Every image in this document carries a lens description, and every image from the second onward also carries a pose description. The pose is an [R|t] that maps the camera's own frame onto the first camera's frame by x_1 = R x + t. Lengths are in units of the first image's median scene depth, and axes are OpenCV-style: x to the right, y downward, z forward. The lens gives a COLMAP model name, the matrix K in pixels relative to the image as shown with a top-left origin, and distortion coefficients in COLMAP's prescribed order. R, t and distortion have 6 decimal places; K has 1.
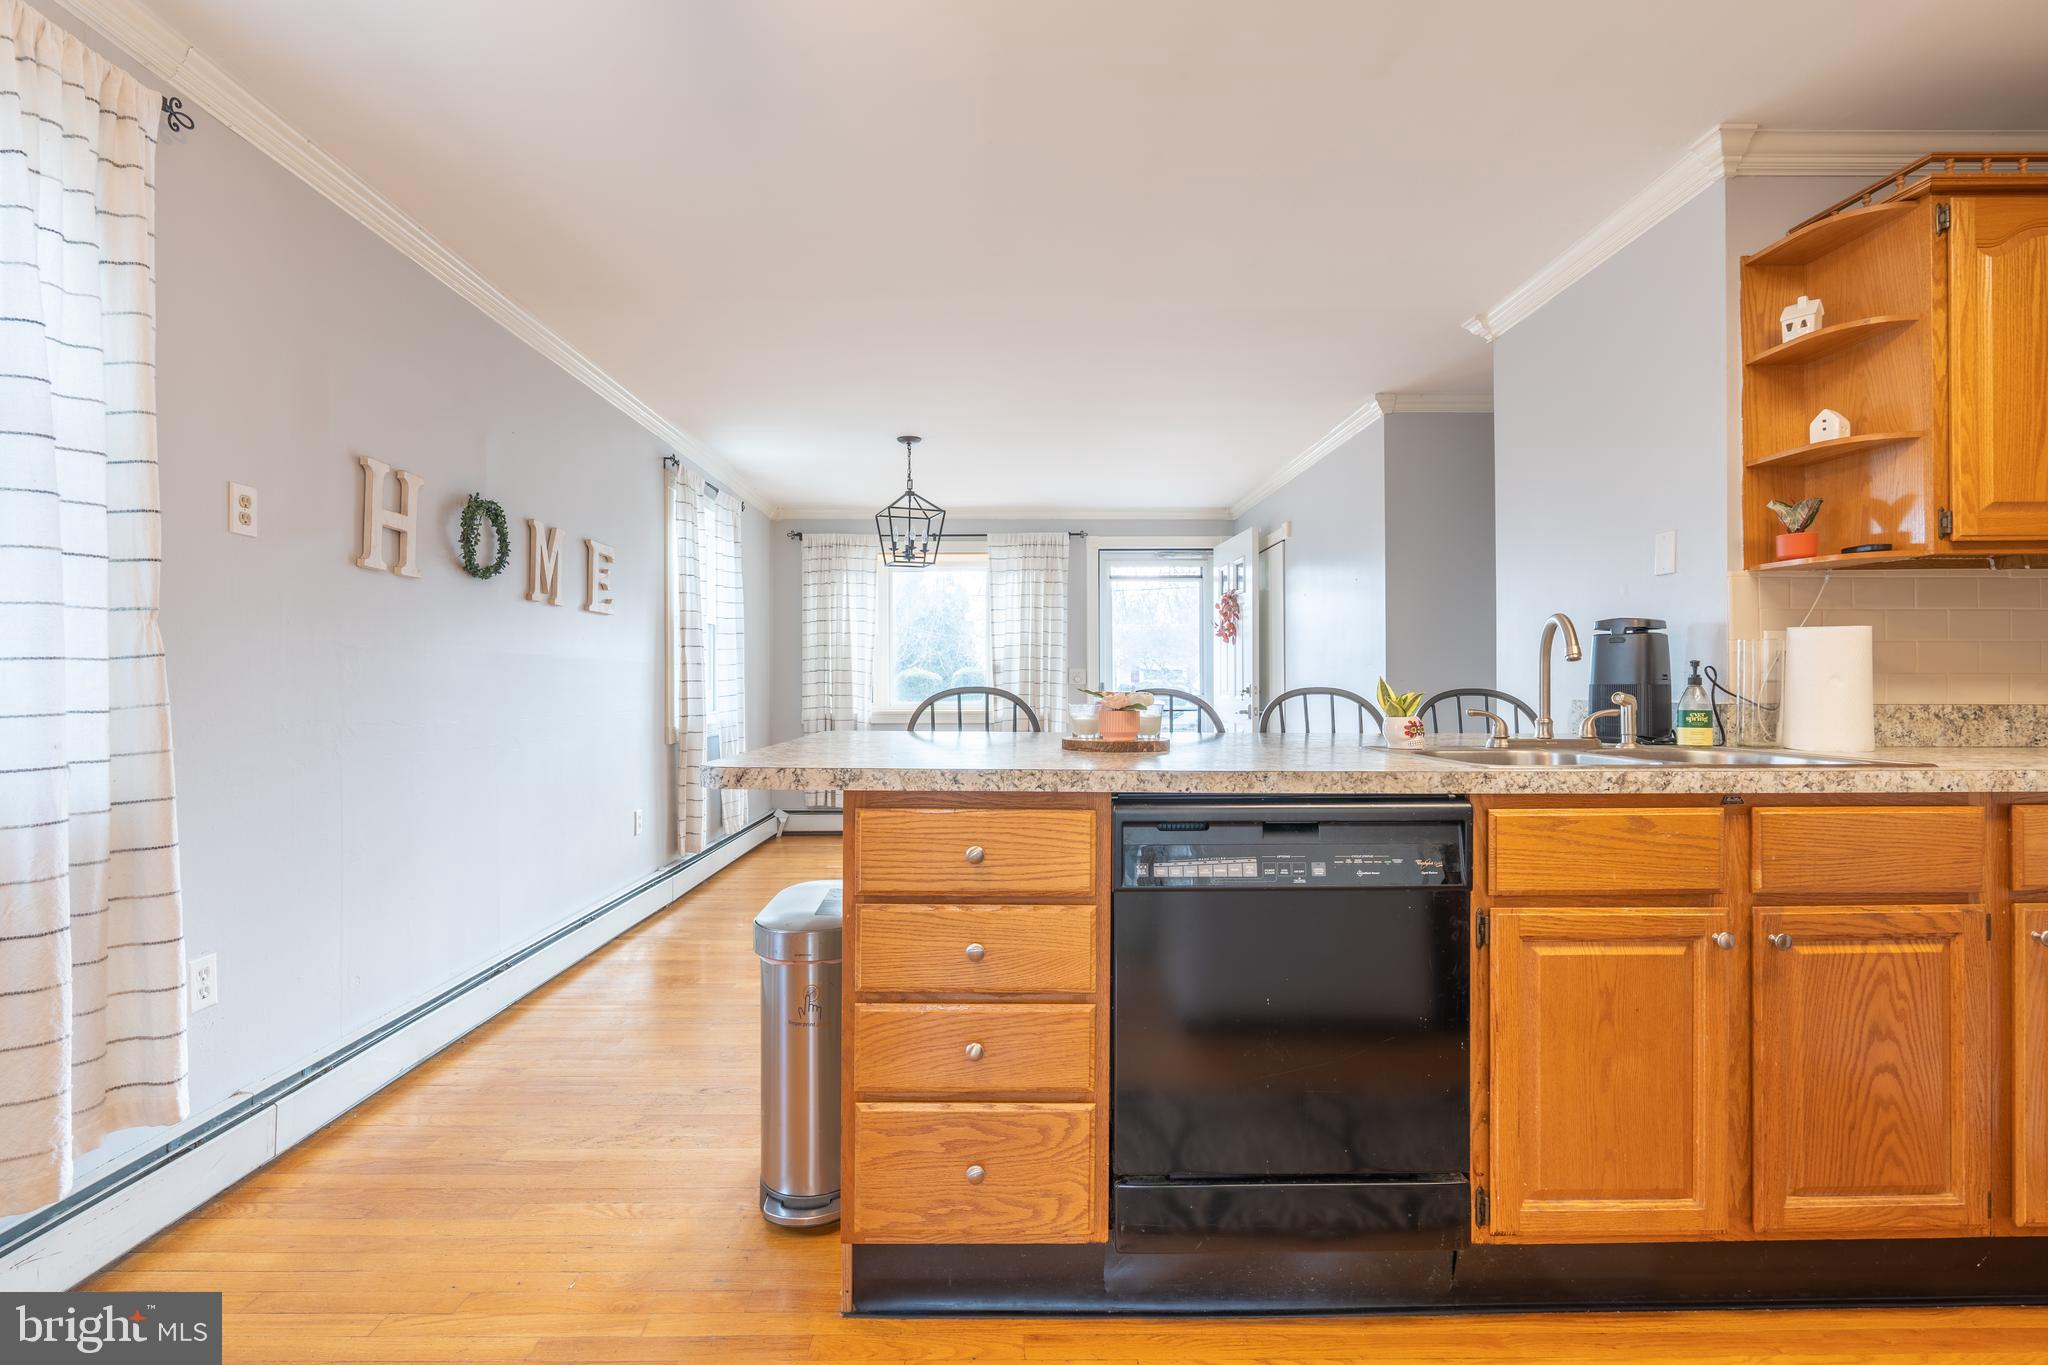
lens RADIAL K [[907.9, 0, 1024.9], [0, 907.9, 688.2], [0, 0, 1]] dist [-0.002108, 0.000638]
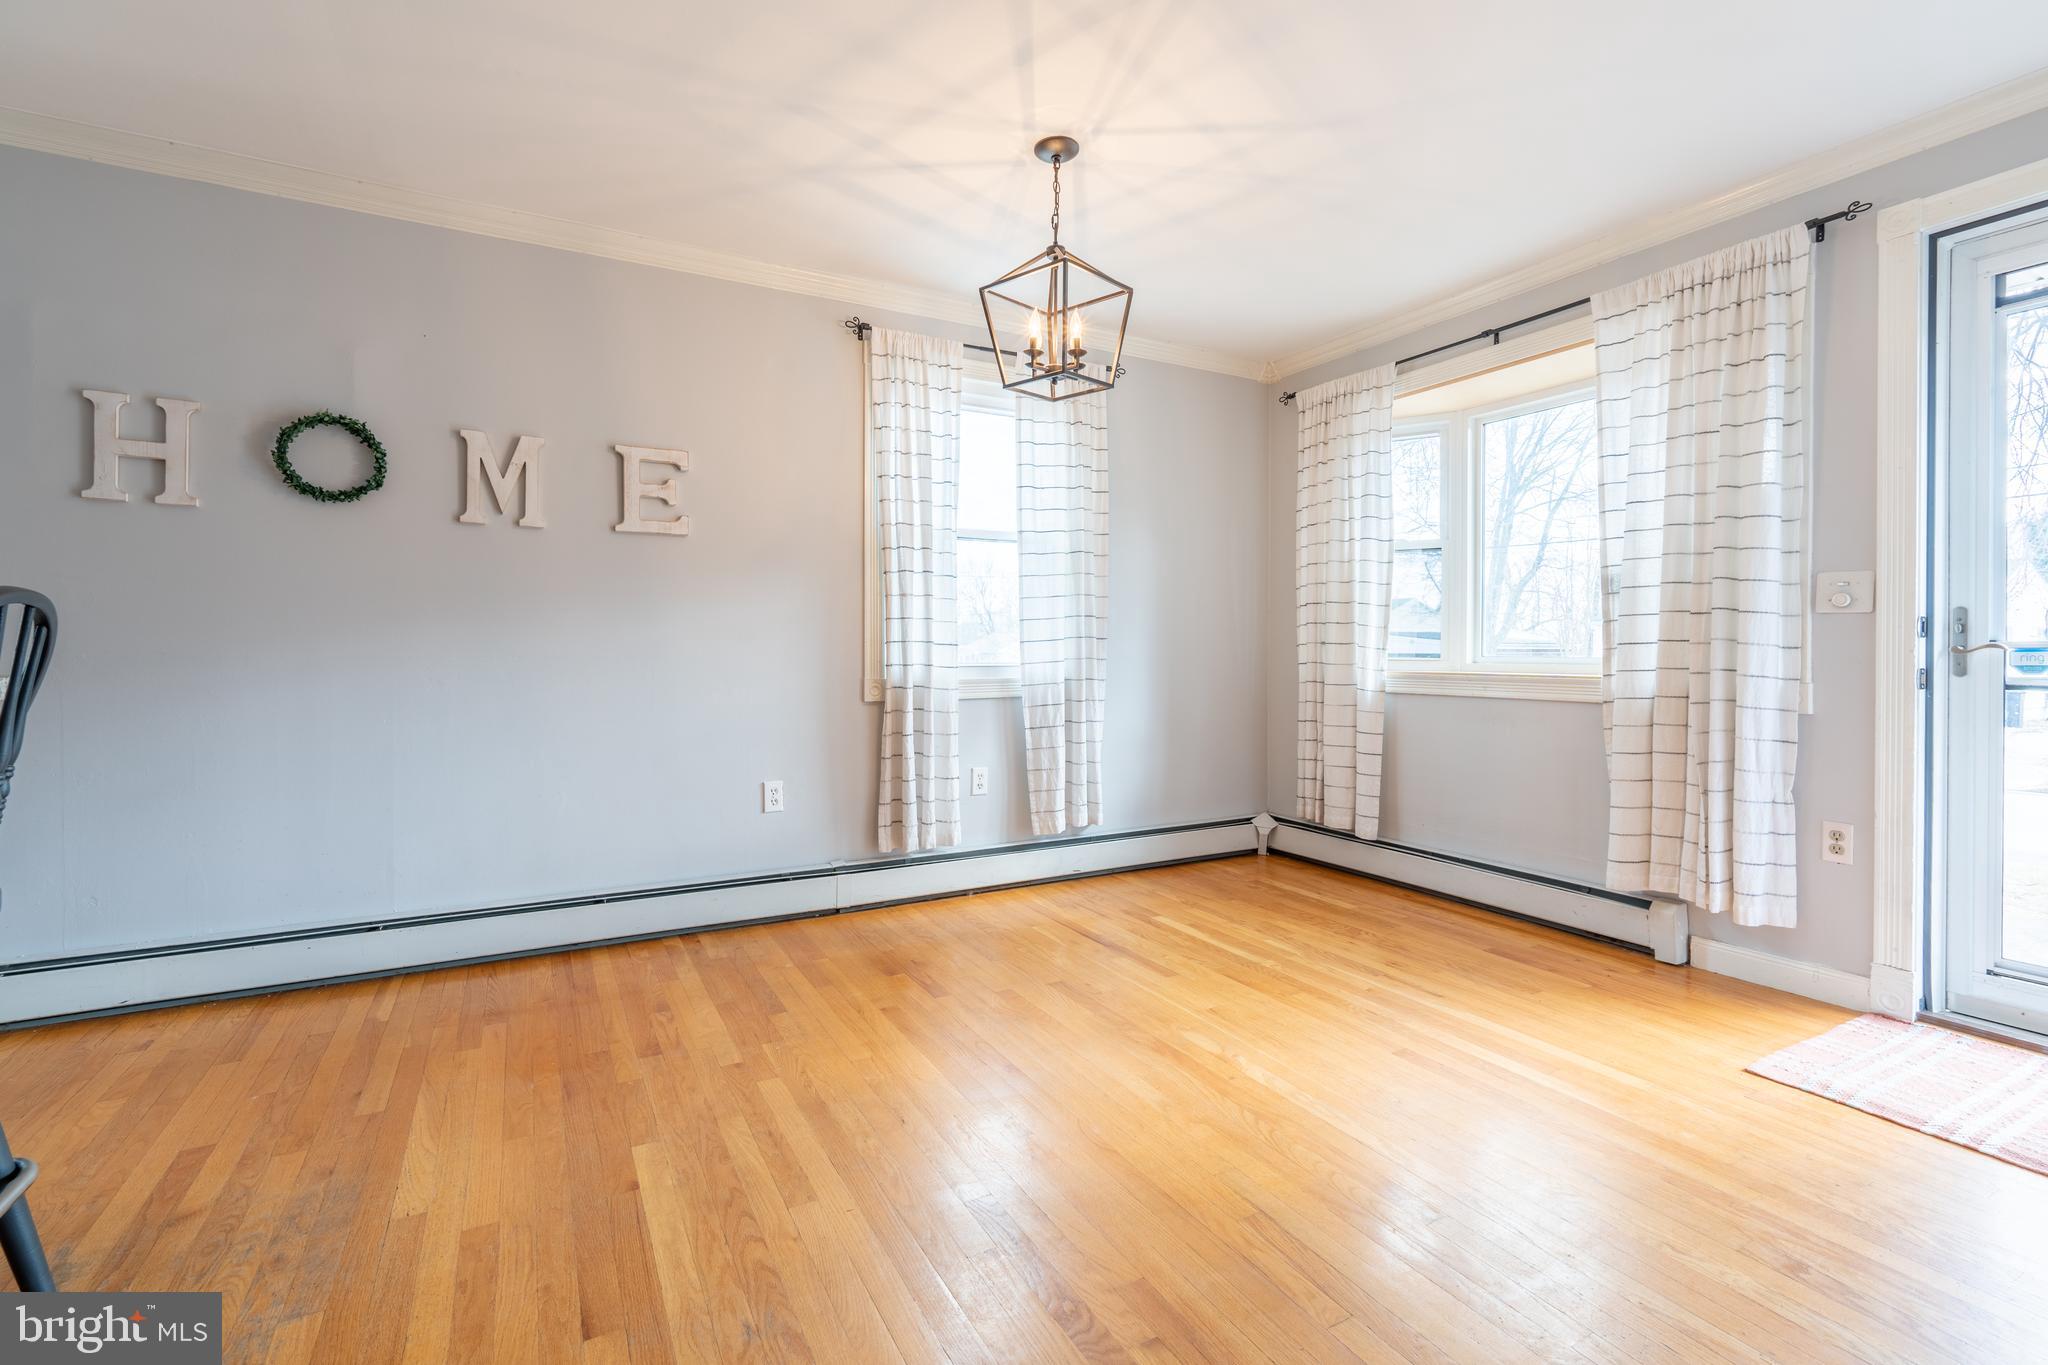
lens RADIAL K [[907.9, 0, 1033.8], [0, 907.9, 655.4], [0, 0, 1]] dist [-0.002108, 0.000638]
pose [[0.466857, 0.007859, -0.884298, 0.786470], [-0.000787, 0.999964, 0.008471, 0.038216], [0.884332, -0.003259, 0.466846, 1.721351]]
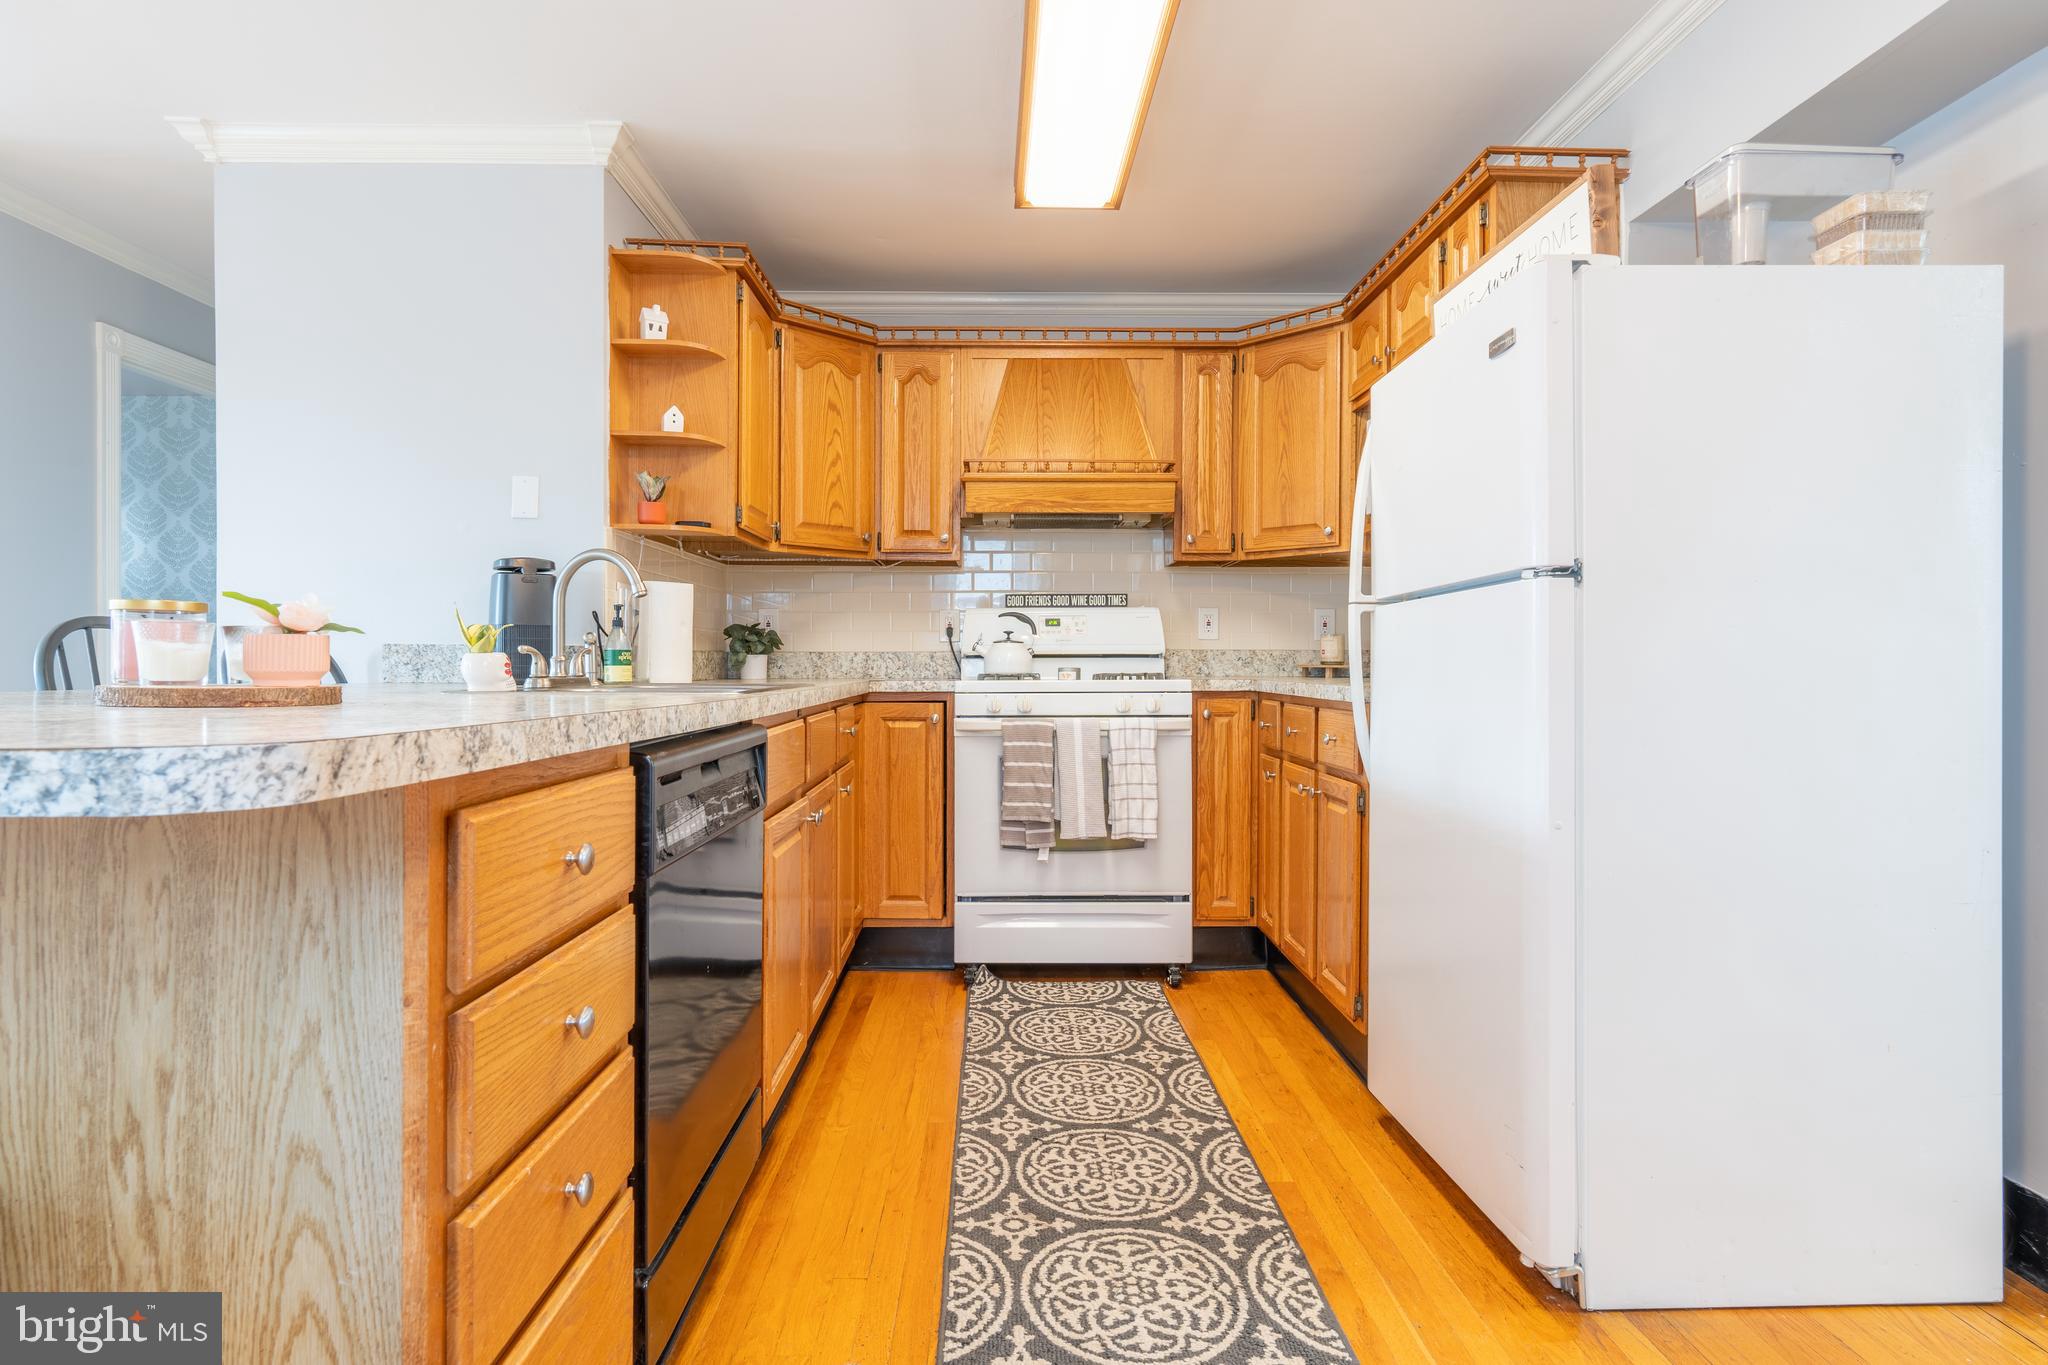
lens RADIAL K [[1053.0, 0, 1007.5], [0, 1053.0, 676.2], [0, 0, 1]] dist [0.000018, -0.001058]
pose [[0.016395, -0.011124, 0.999804, -0.546820], [-0.006395, 0.999916, 0.011230, 0.040420], [-0.999845, -0.006578, 0.016322, 0.526389]]
